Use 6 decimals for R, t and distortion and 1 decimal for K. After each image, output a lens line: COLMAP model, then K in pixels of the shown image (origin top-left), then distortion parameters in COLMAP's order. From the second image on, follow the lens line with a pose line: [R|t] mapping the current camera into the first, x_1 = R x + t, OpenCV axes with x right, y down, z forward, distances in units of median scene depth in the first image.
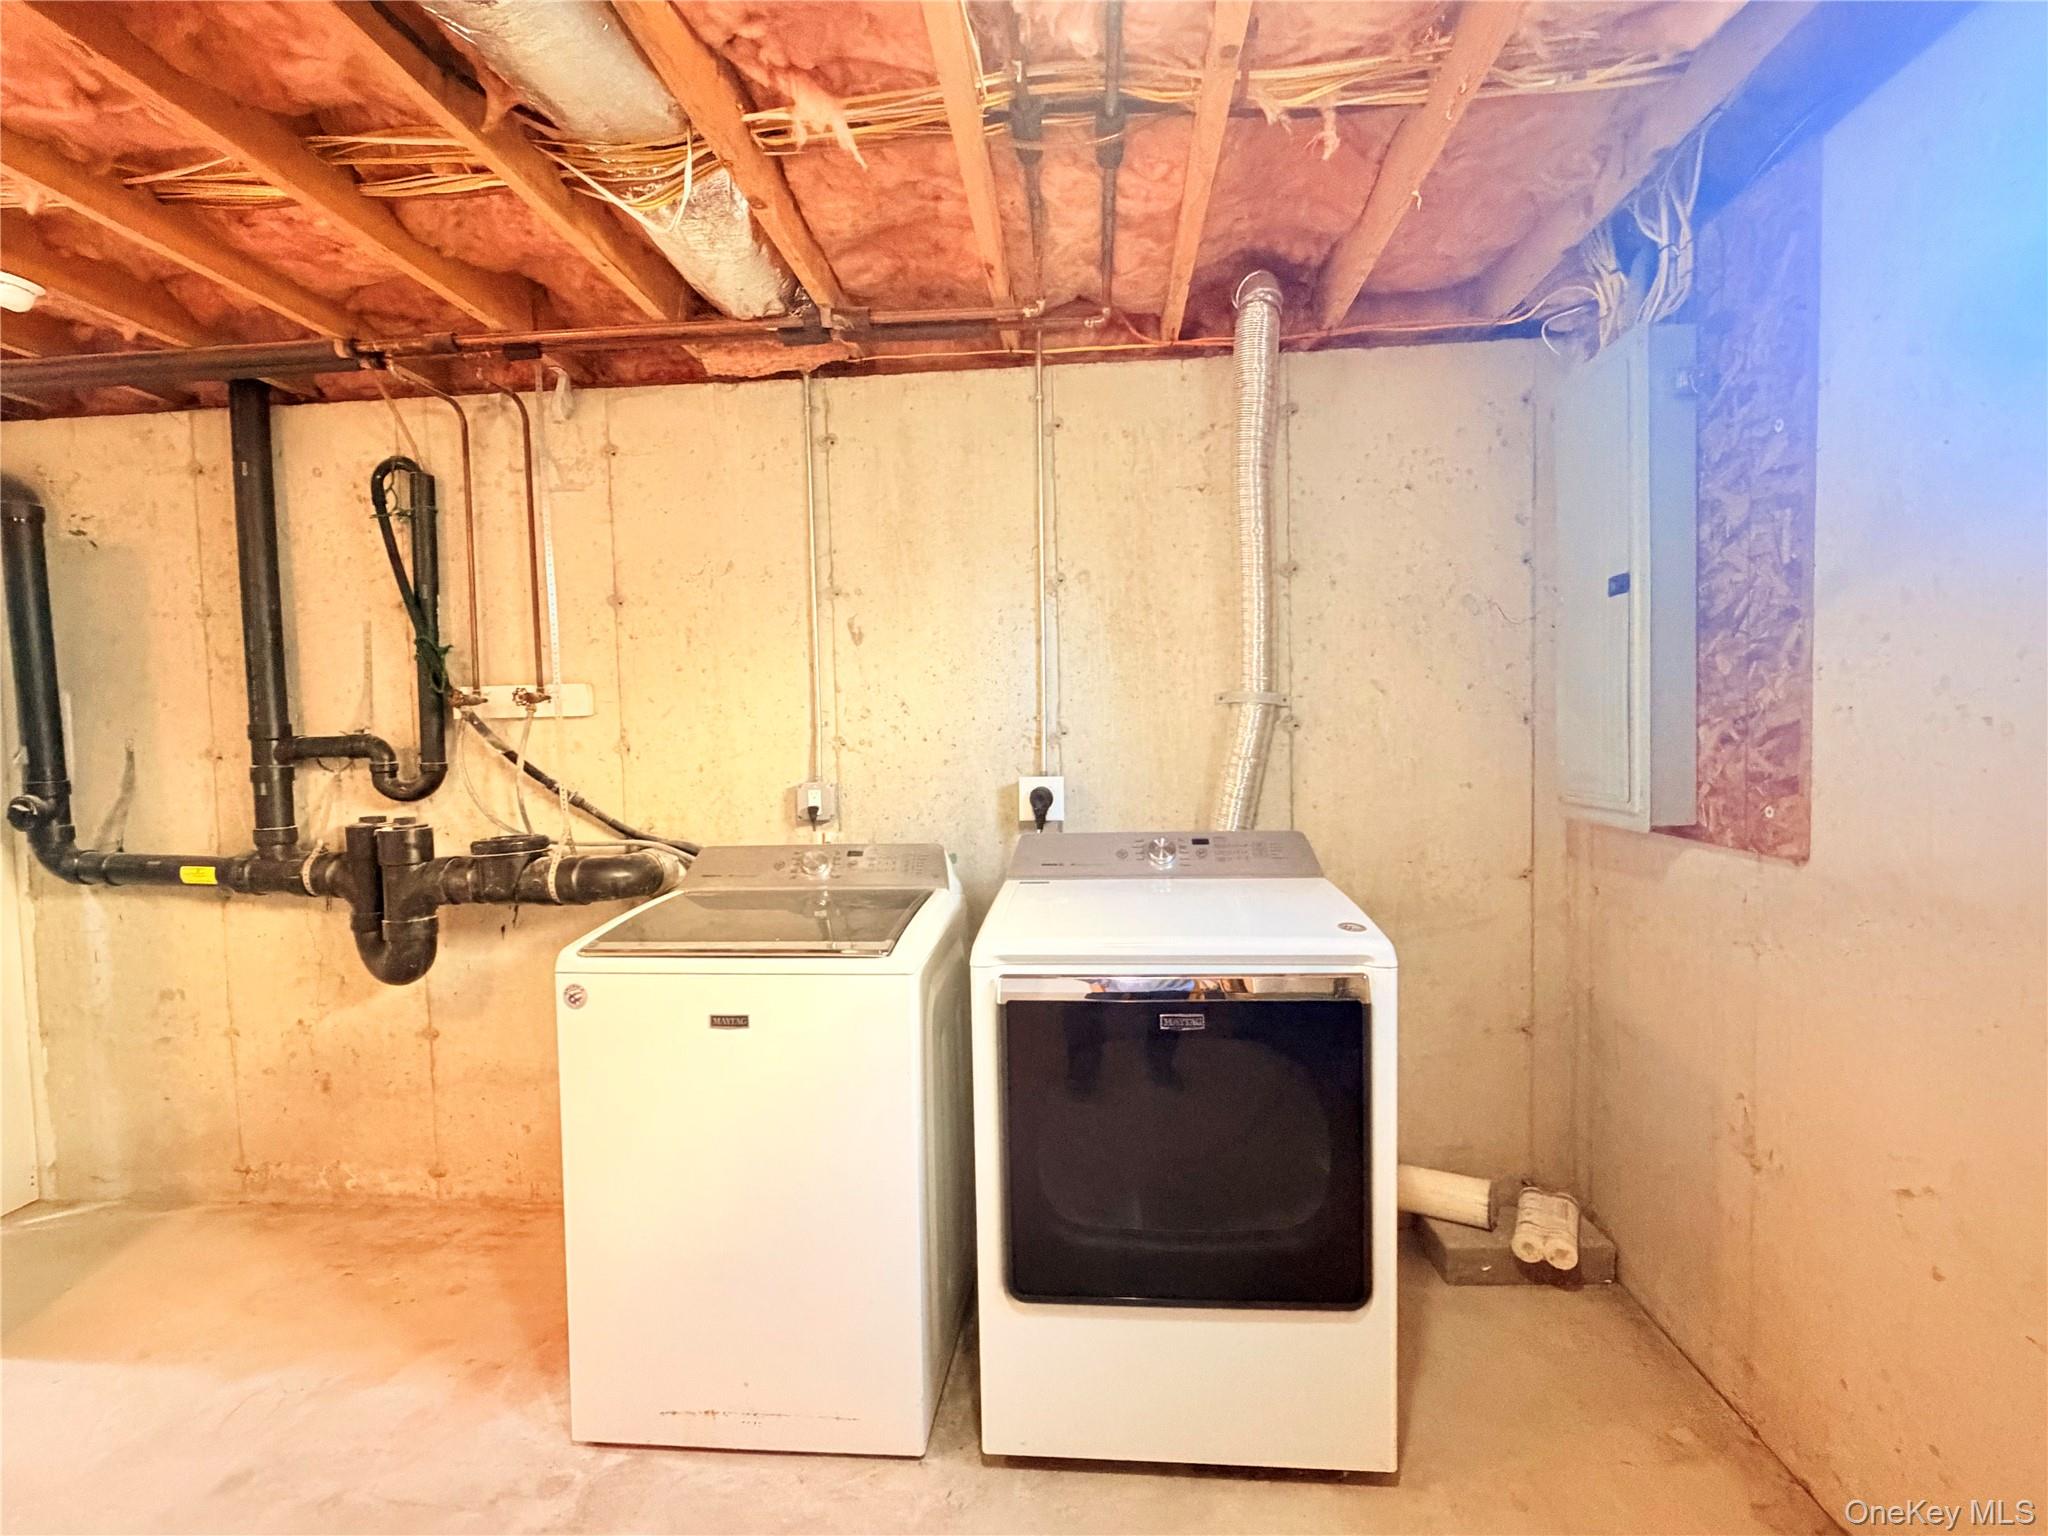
lens RADIAL K [[974.6, 0, 1021.7], [0, 974.6, 768.0], [0, 0, 1]] dist [-0.014616, 0.000370]
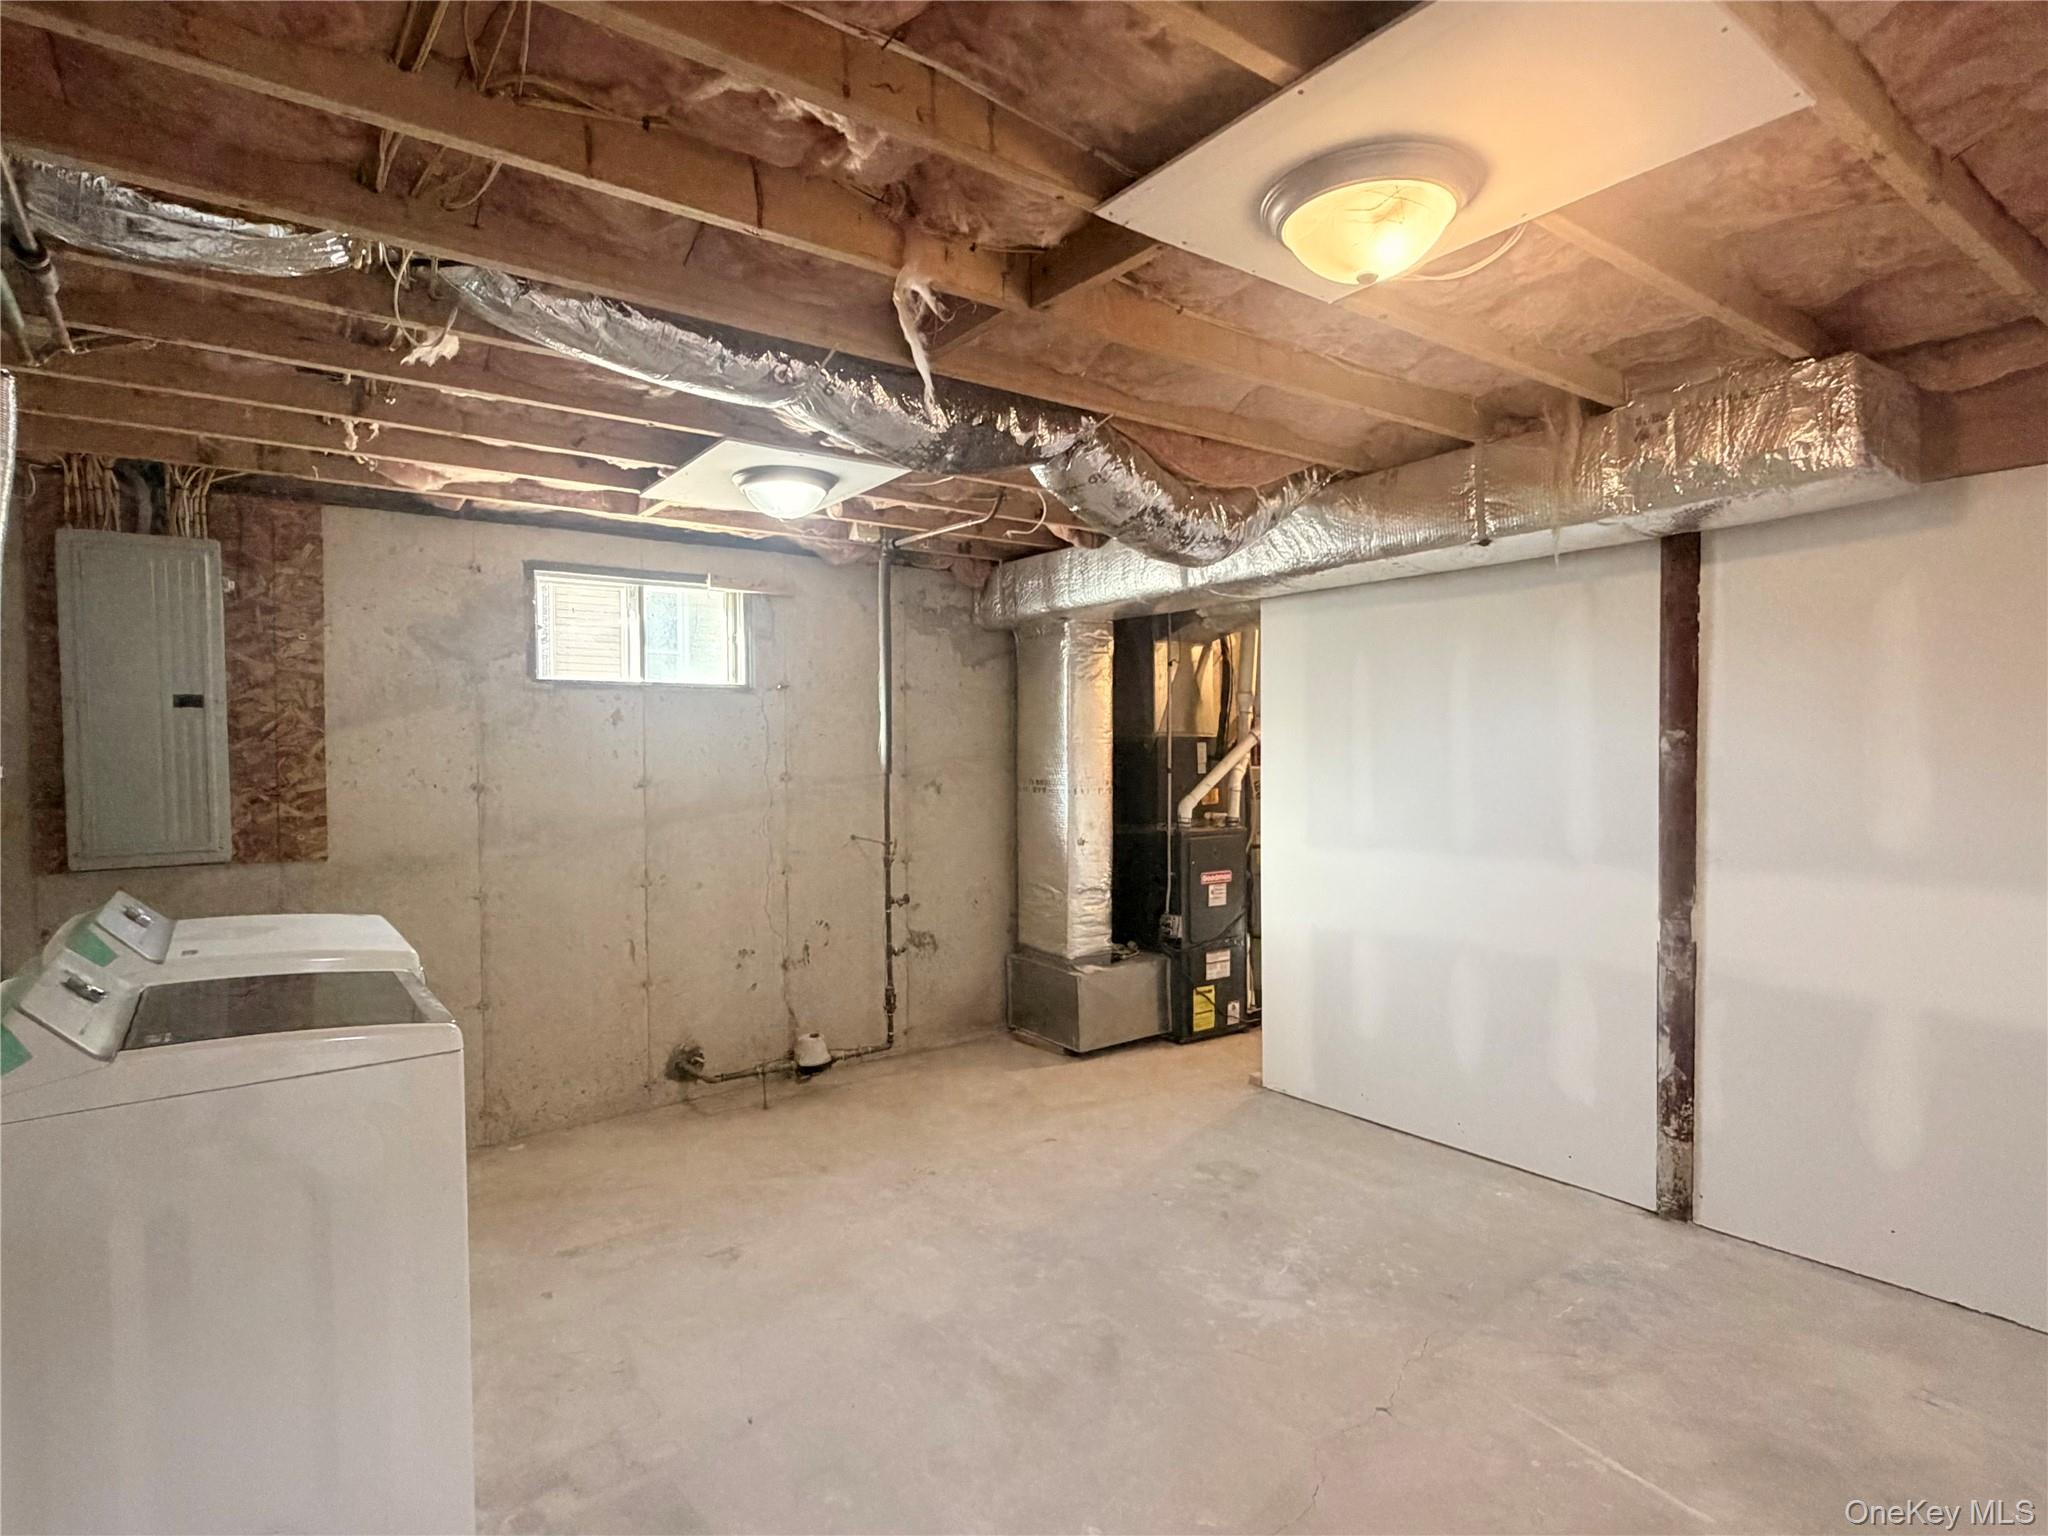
lens RADIAL K [[1080.1, 0, 1022.6], [0, 1080.1, 770.1], [0, 0, 1]] dist [-0.000056, -0.000007]
pose [[-0.654508, 0.014965, 0.755907, -1.698245], [0.056347, 0.997989, 0.029030, -0.065641], [-0.753952, 0.061593, -0.654035, 1.276190]]
